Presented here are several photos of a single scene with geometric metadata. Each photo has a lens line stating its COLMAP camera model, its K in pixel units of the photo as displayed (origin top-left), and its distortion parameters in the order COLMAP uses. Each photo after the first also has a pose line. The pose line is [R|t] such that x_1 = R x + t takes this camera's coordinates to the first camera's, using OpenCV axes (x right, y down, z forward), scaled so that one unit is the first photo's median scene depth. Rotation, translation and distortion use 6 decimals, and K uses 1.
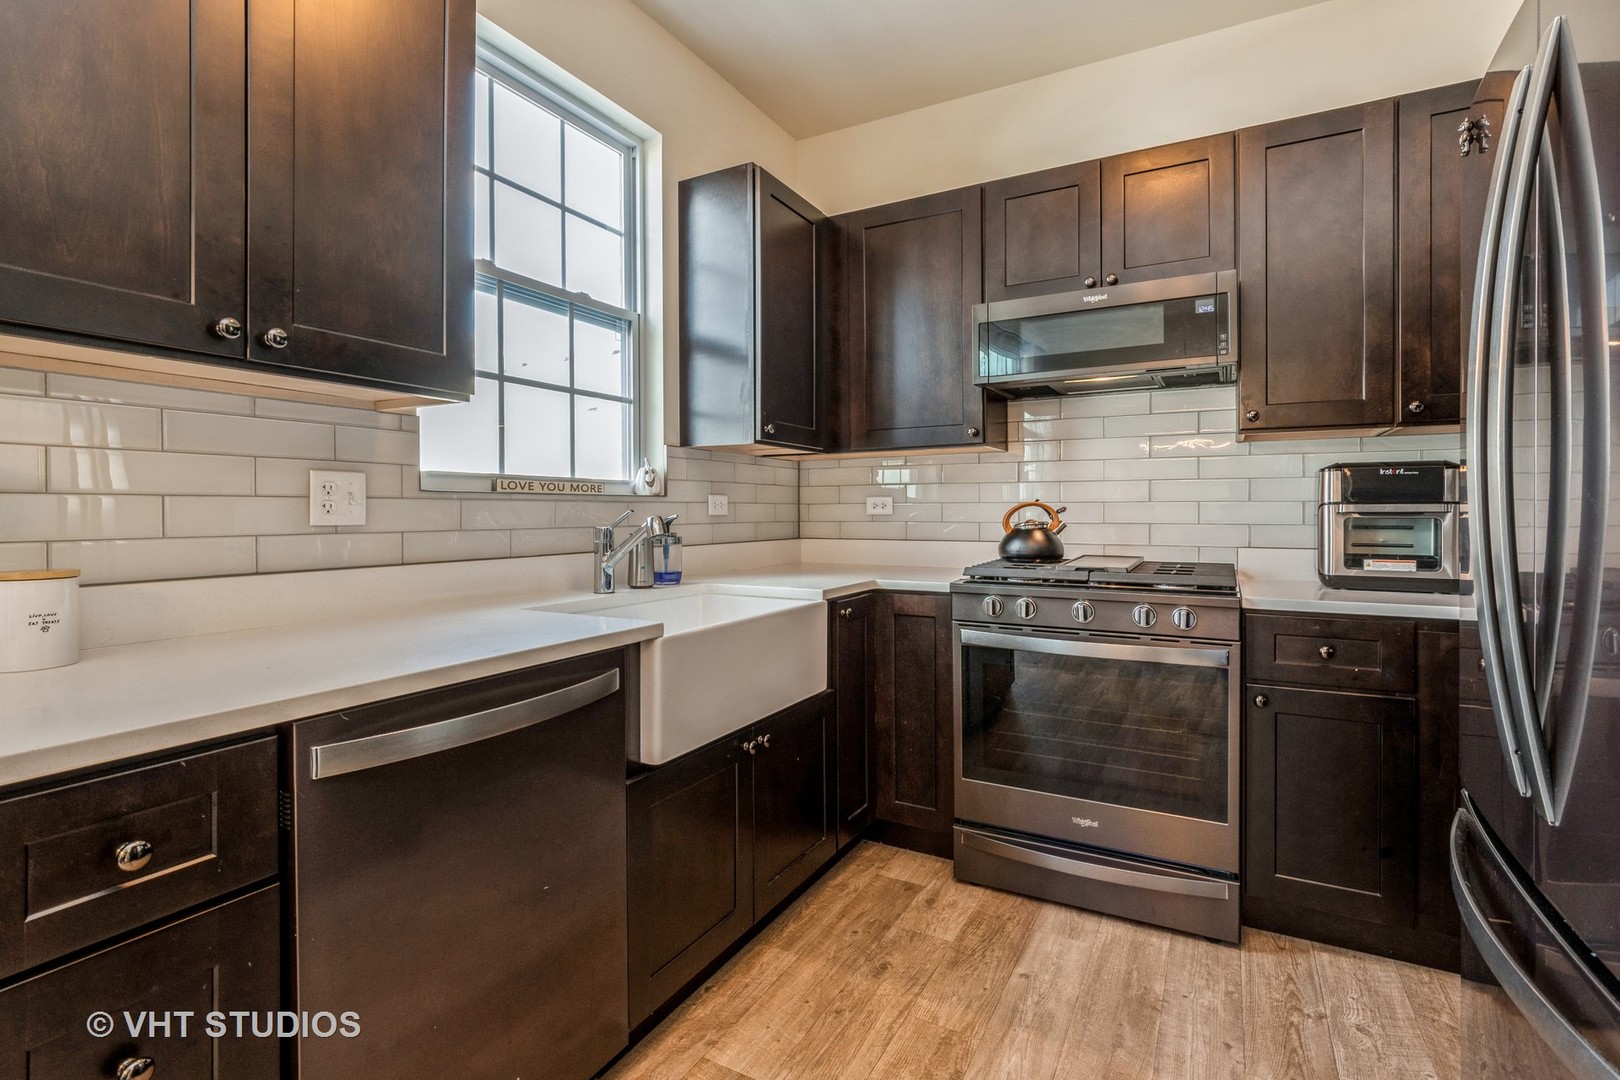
lens RADIAL K [[772.9, 0, 788.8], [0, 772.9, 514.9], [0, 0, 1]] dist [-0.001249, -0.000709]
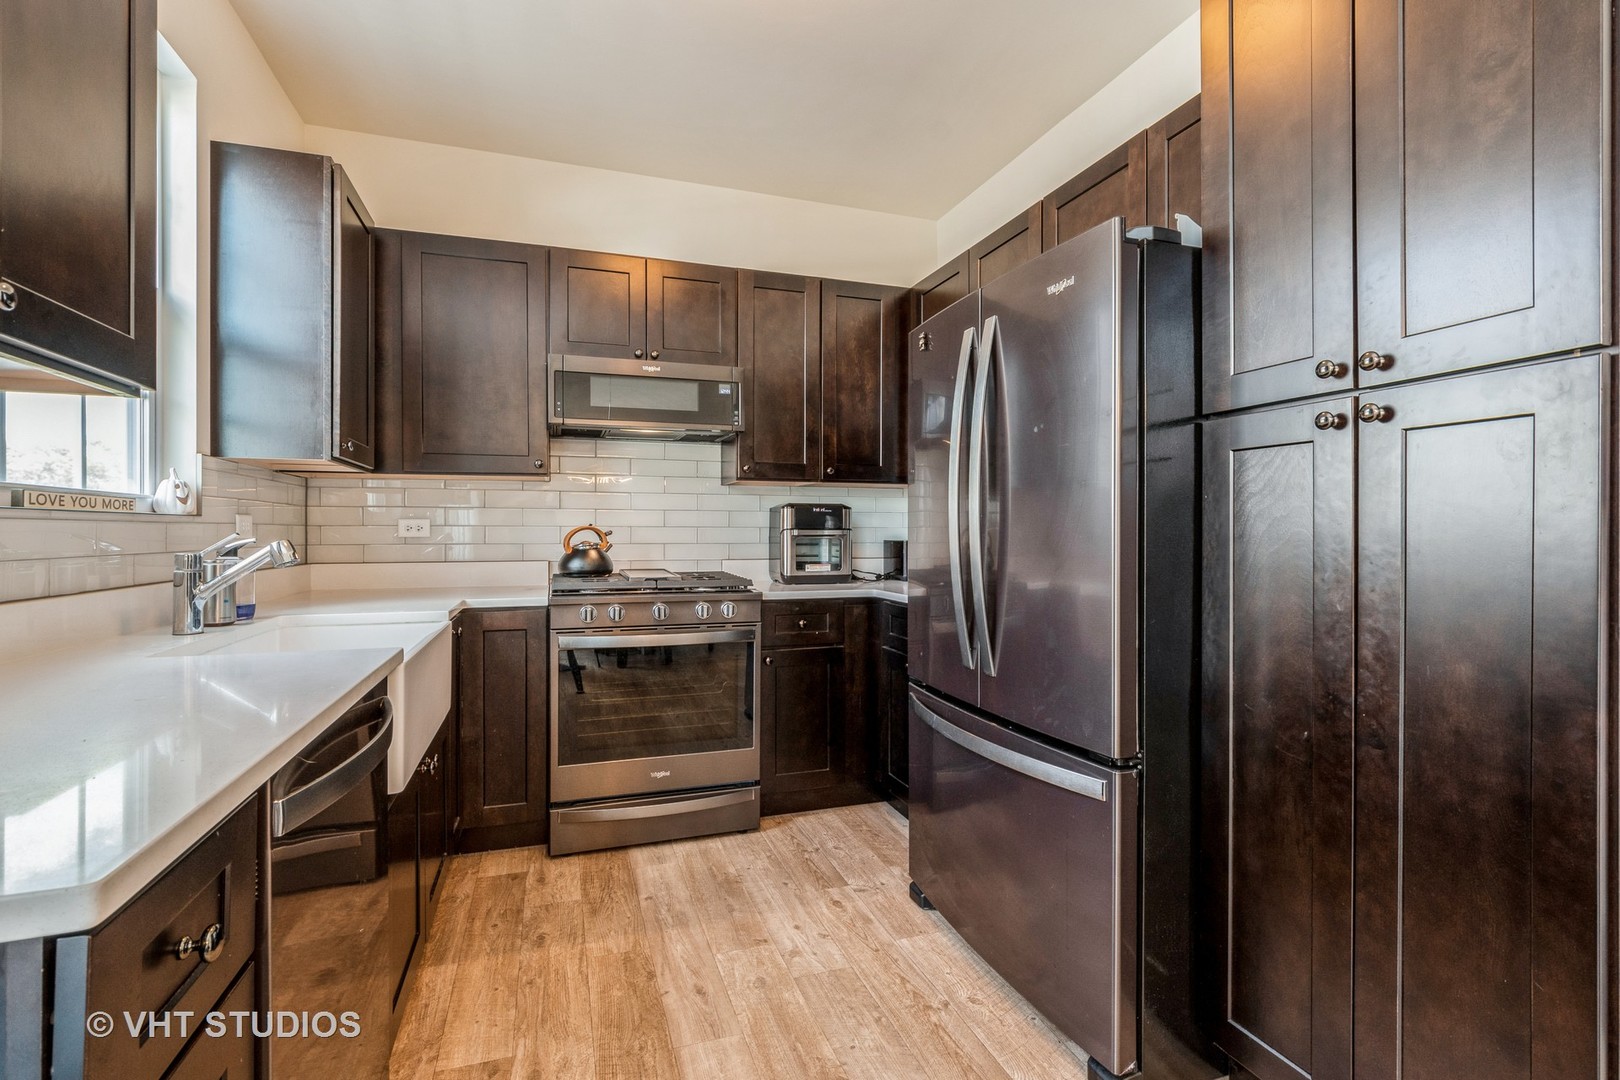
lens RADIAL K [[736.0, 0, 803.5], [0, 736.0, 530.9], [0, 0, 1]] dist [-0.004229, -0.001064]
pose [[0.672050, 0.003403, 0.740498, -0.343163], [0.001975, 0.999978, -0.006388, -0.001871], [-0.740503, 0.005755, 0.672028, -0.008050]]
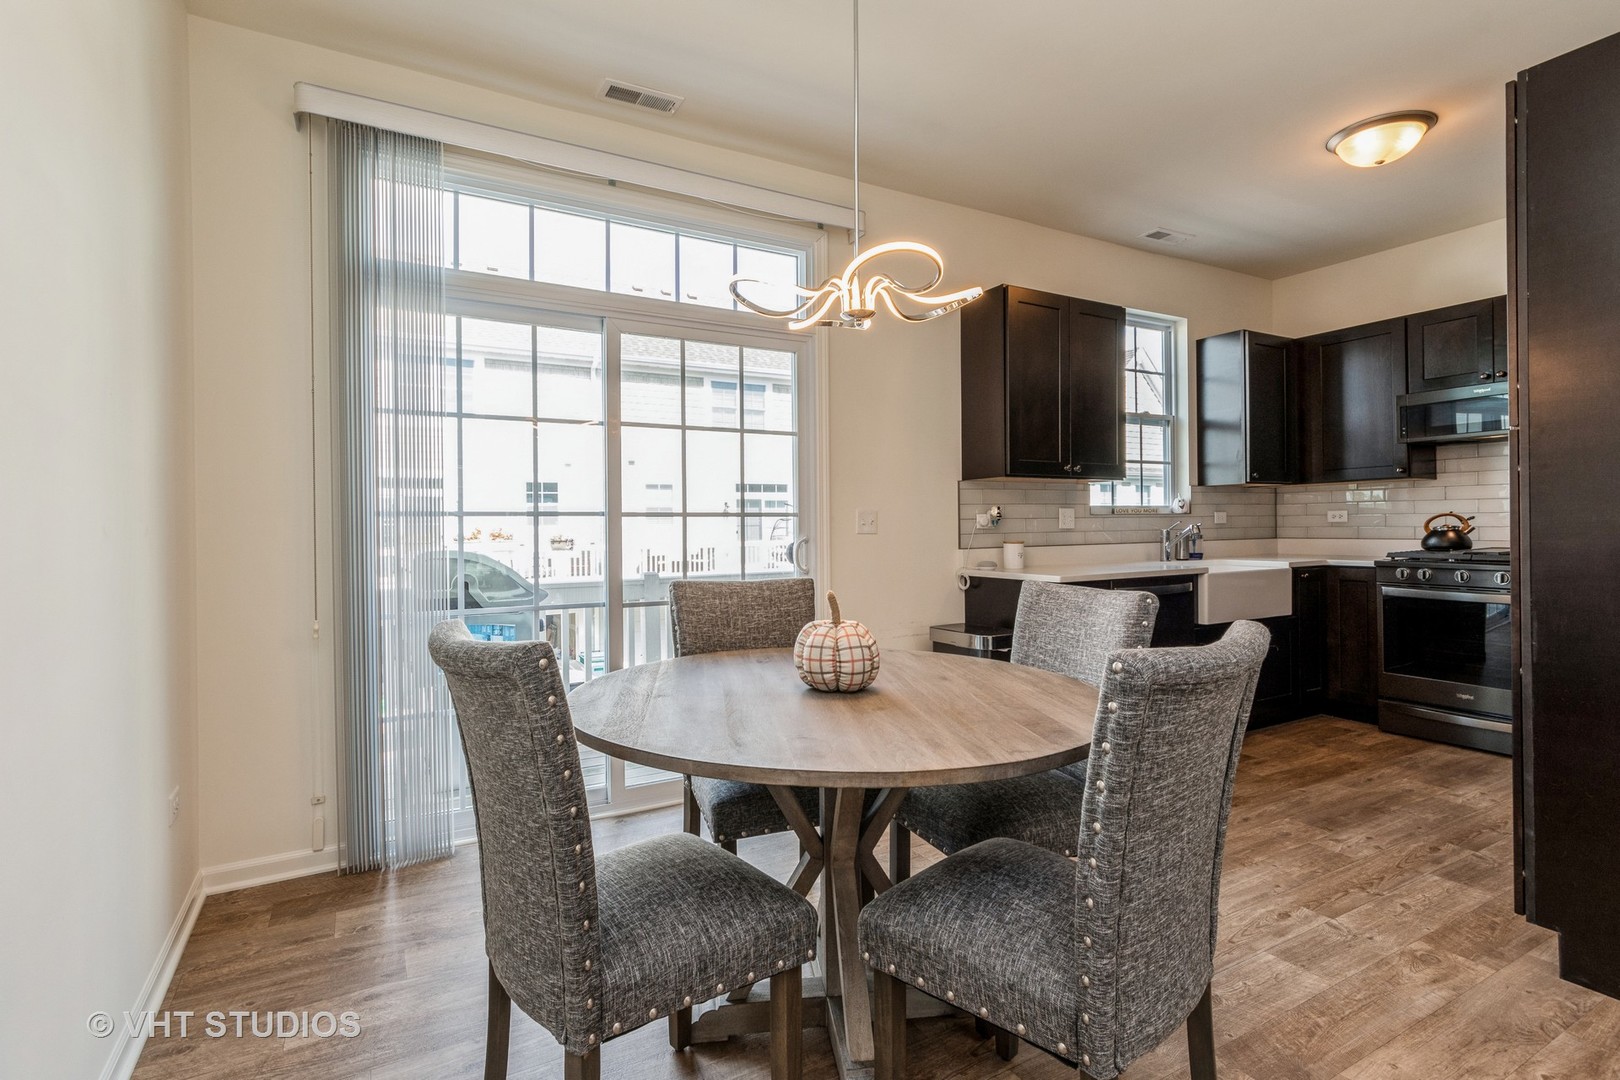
lens RADIAL K [[772.9, 0, 807.3], [0, 772.9, 528.7], [0, 0, 1]] dist [-0.001249, -0.000709]
pose [[0.856783, -0.006138, -0.515641, 0.008968], [0.008418, 0.999962, 0.002085, 0.000485], [0.515609, -0.006127, 0.856802, -1.178690]]
